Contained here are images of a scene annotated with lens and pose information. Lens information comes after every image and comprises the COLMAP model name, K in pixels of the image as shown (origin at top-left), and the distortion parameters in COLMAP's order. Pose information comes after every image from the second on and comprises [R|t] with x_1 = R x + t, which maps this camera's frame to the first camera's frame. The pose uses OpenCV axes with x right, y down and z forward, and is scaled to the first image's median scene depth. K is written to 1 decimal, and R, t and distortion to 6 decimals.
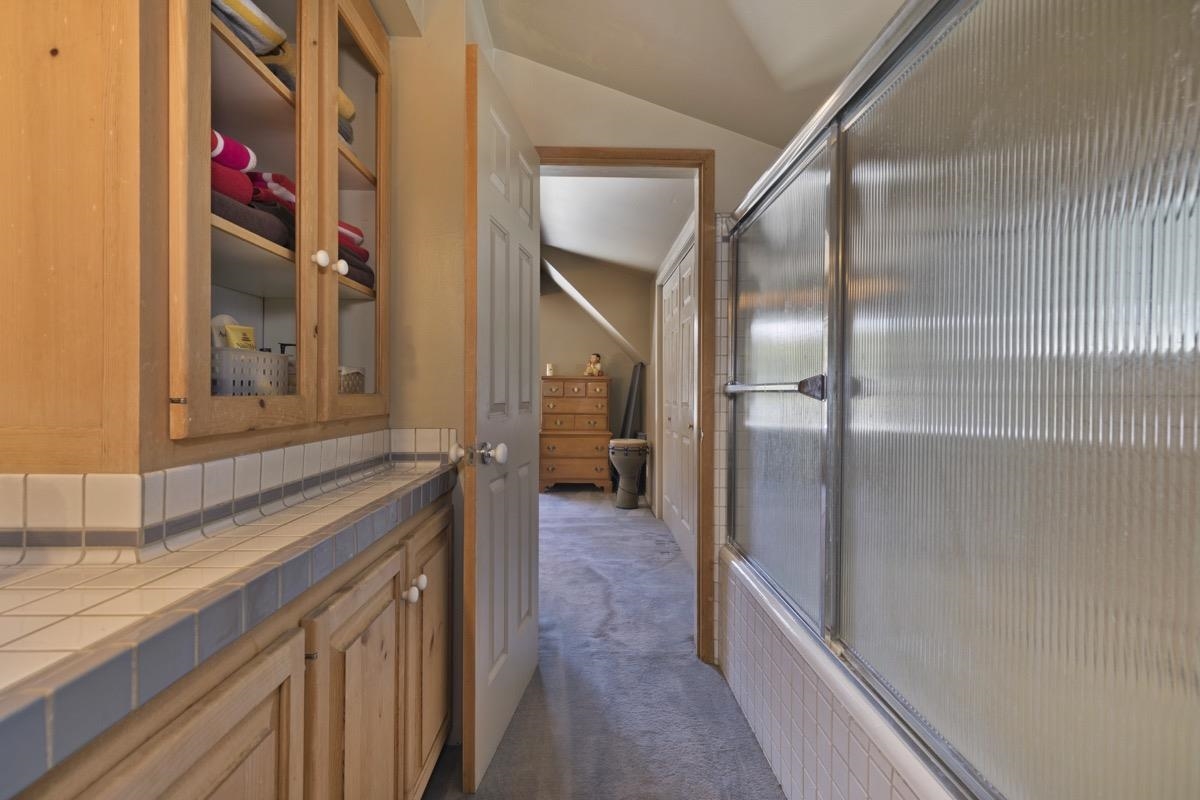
lens RADIAL K [[540.8, 0, 604.3], [0, 540.8, 401.1], [0, 0, 1]] dist [0.009687, -0.000896]
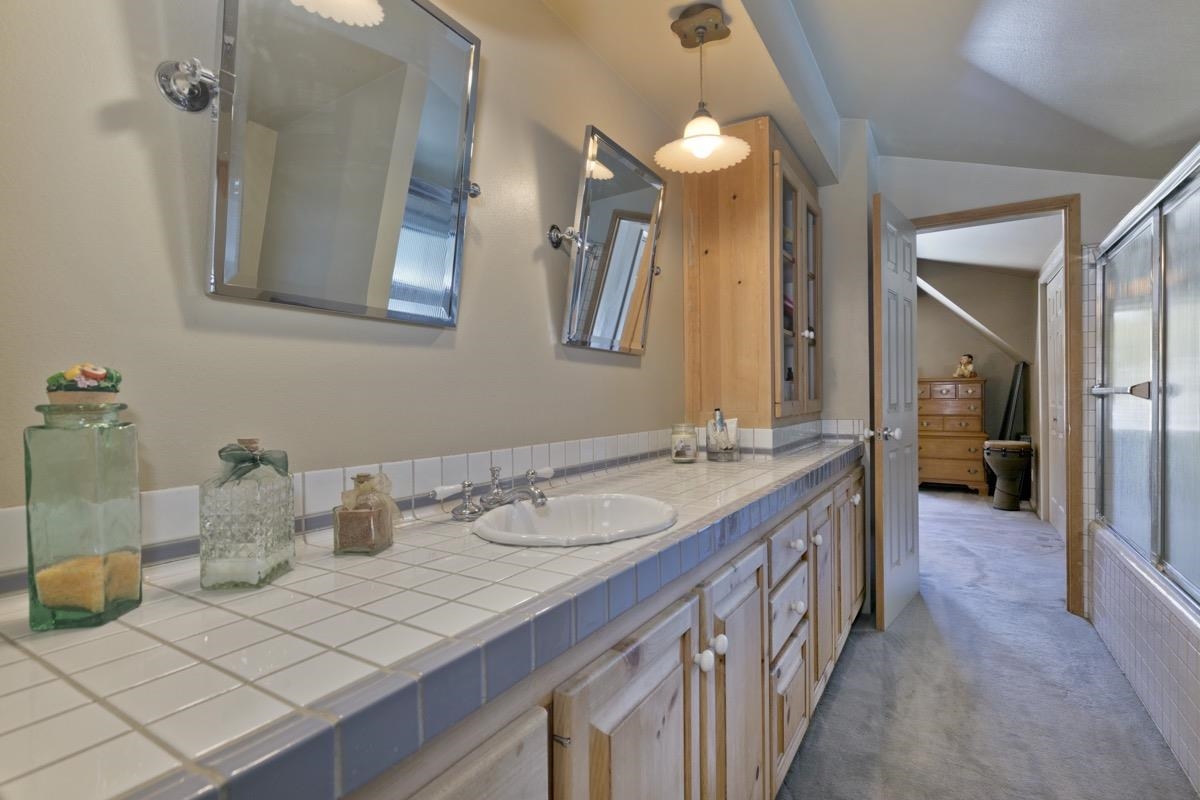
lens RADIAL K [[574.1, 0, 602.8], [0, 574.1, 404.4], [0, 0, 1]] dist [0.001651, 0.000550]
pose [[0.834356, -0.009681, -0.551141, 0.016464], [0.009080, 0.999951, -0.003819, 0.002967], [0.551152, -0.001818, 0.834403, -0.624149]]
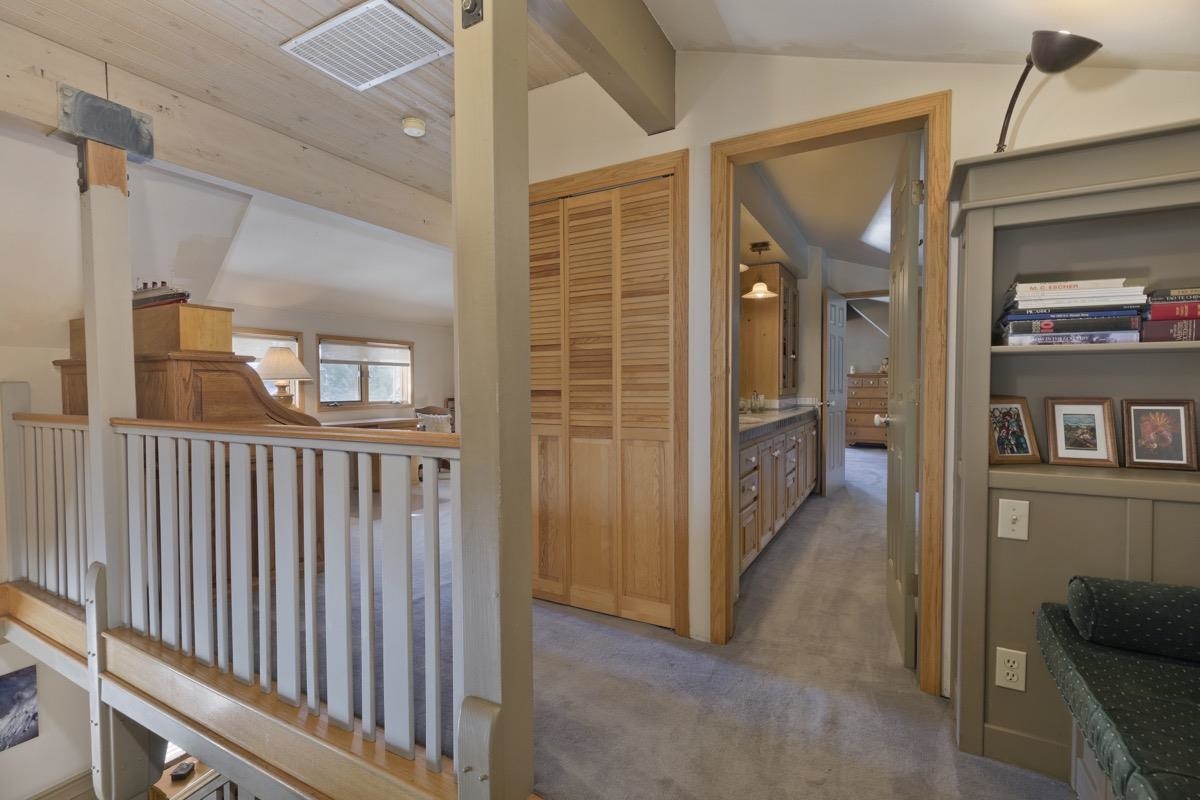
lens RADIAL K [[540.8, 0, 604.3], [0, 540.8, 401.1], [0, 0, 1]] dist [0.009687, -0.000896]
pose [[0.859233, 0.007886, -0.511523, 0.208653], [0.001039, 0.999852, 0.017159, 0.010818], [0.511583, -0.015275, 0.859098, -1.772178]]
